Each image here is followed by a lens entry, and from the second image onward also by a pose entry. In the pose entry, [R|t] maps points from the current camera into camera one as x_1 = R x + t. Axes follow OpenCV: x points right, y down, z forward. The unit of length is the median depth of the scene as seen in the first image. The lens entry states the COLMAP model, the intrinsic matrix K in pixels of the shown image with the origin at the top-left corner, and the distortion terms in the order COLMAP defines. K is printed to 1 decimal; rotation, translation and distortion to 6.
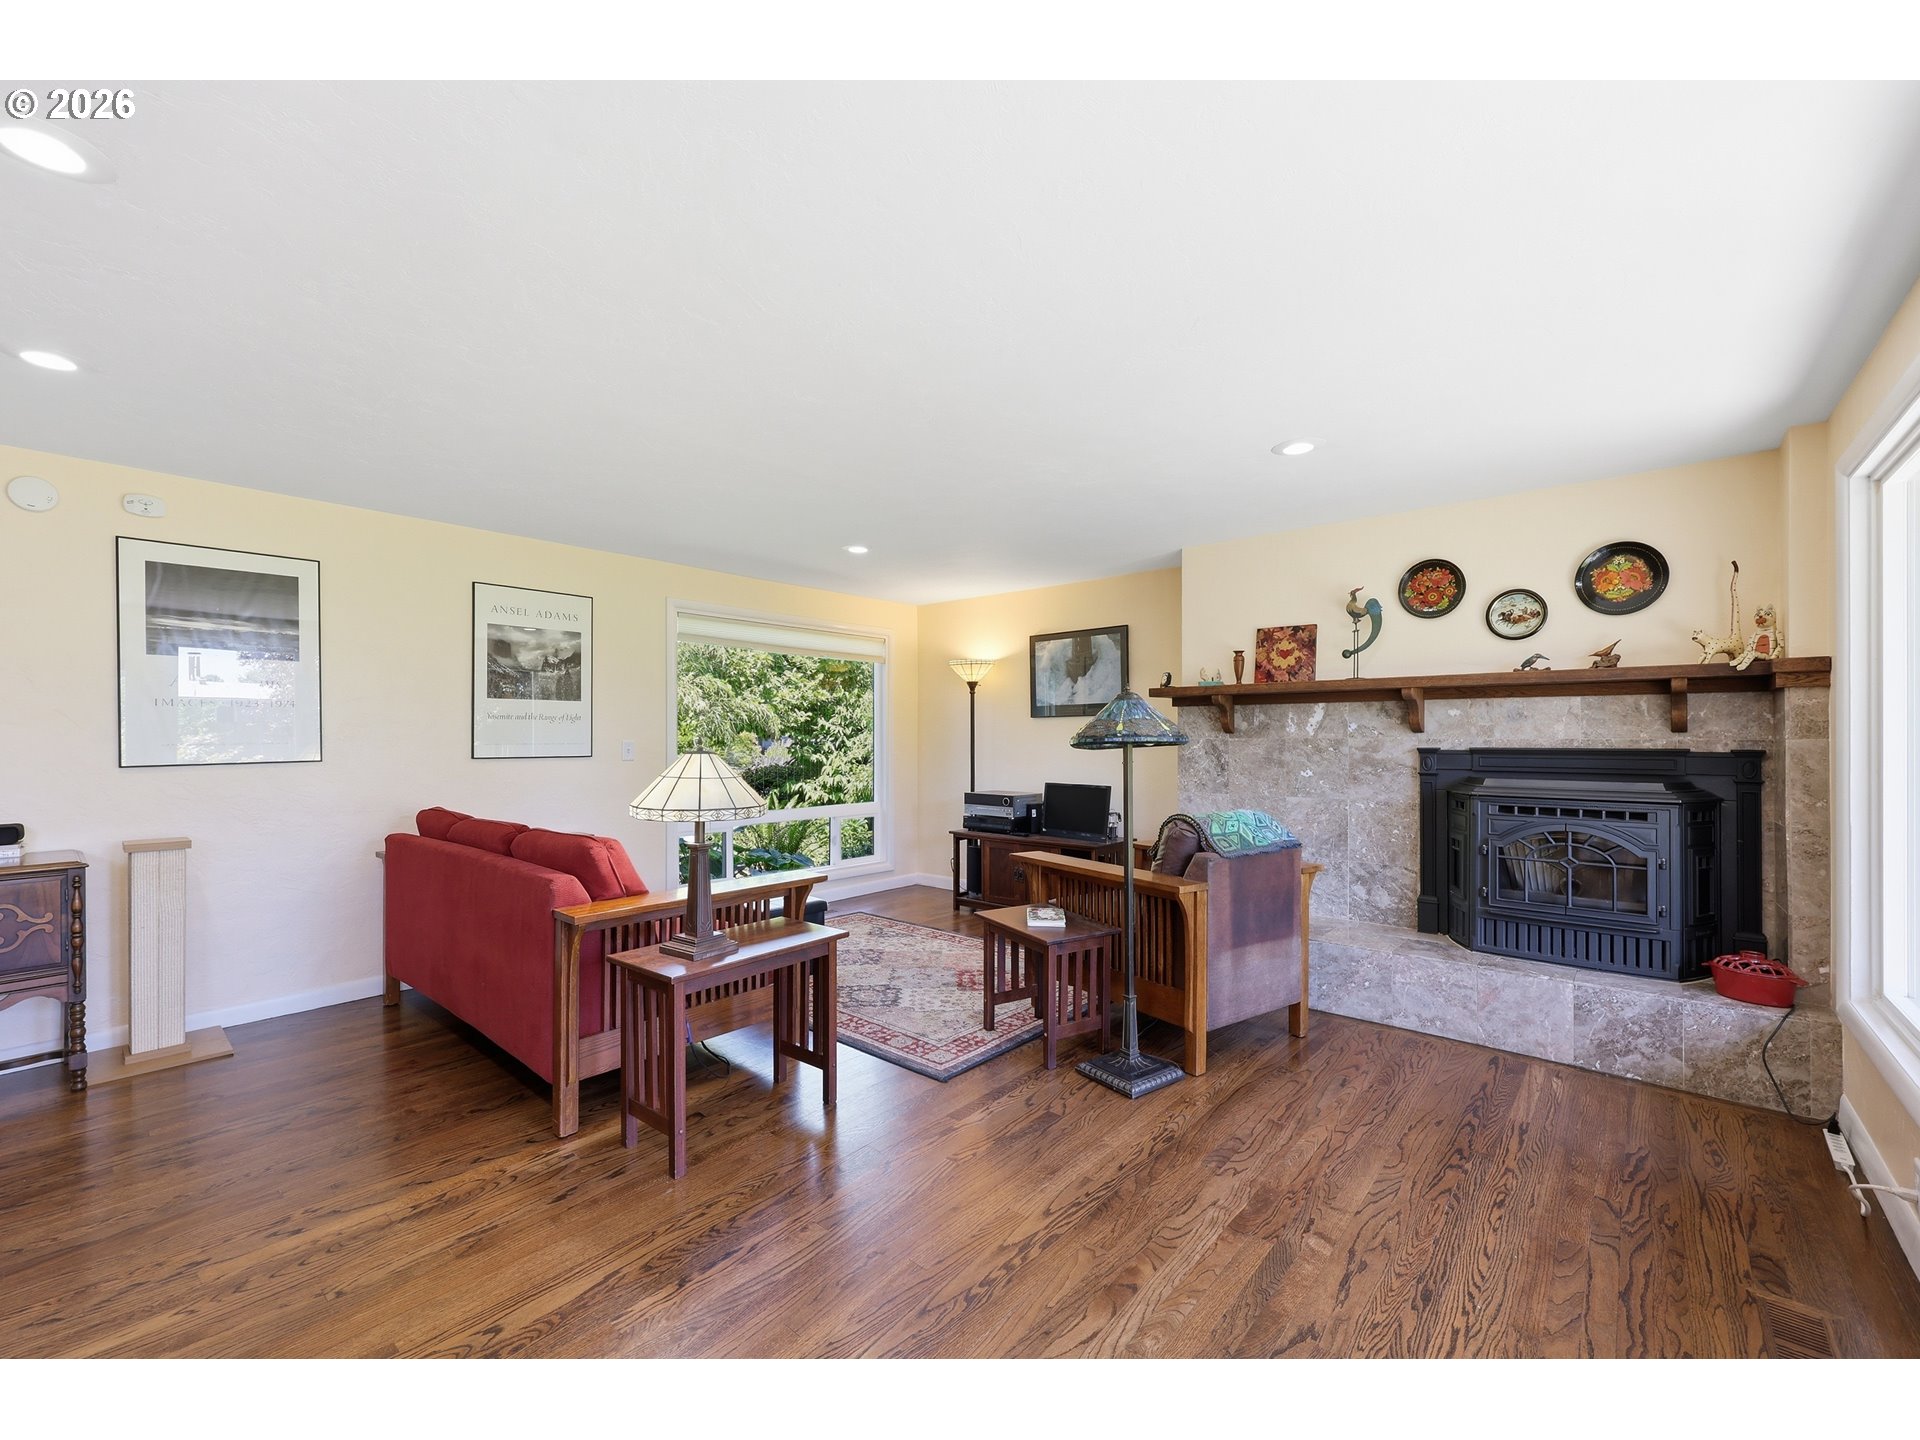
lens RADIAL K [[822.0, 0, 951.6], [0, 822.0, 731.7], [0, 0, 1]] dist [-0.001195, -0.000086]
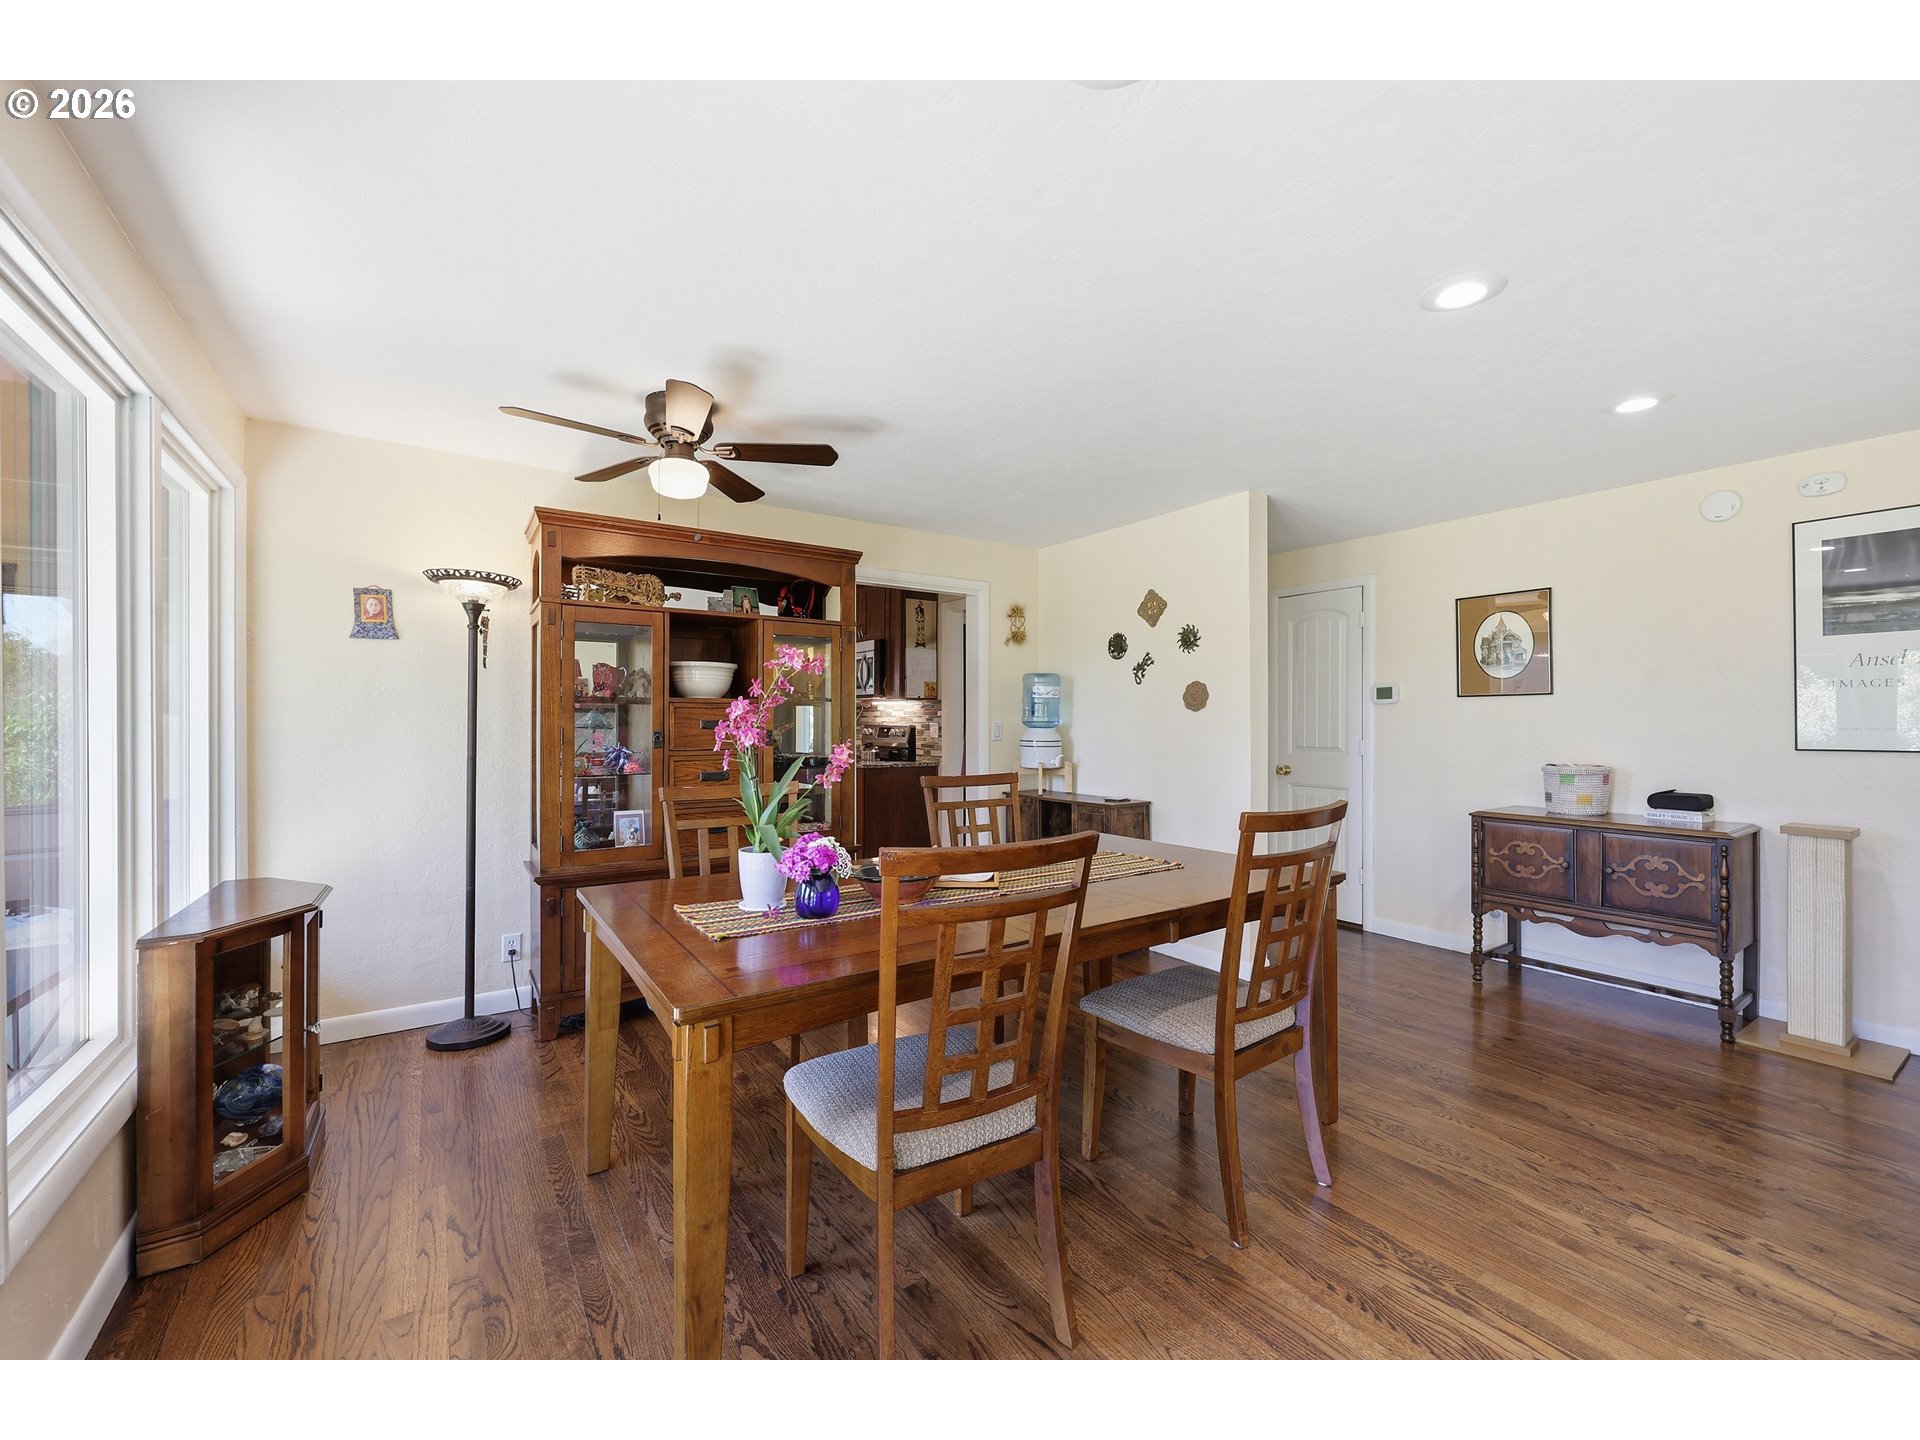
lens RADIAL K [[767.9, 0, 961.7], [0, 767.9, 716.7], [0, 0, 1]] dist [-0.000797, -0.000018]
pose [[-0.252322, -0.001048, -0.967643, 0.186687], [-0.000279, 0.999999, -0.001011, 0.003657], [0.967643, 0.000014, -0.252322, 0.265491]]
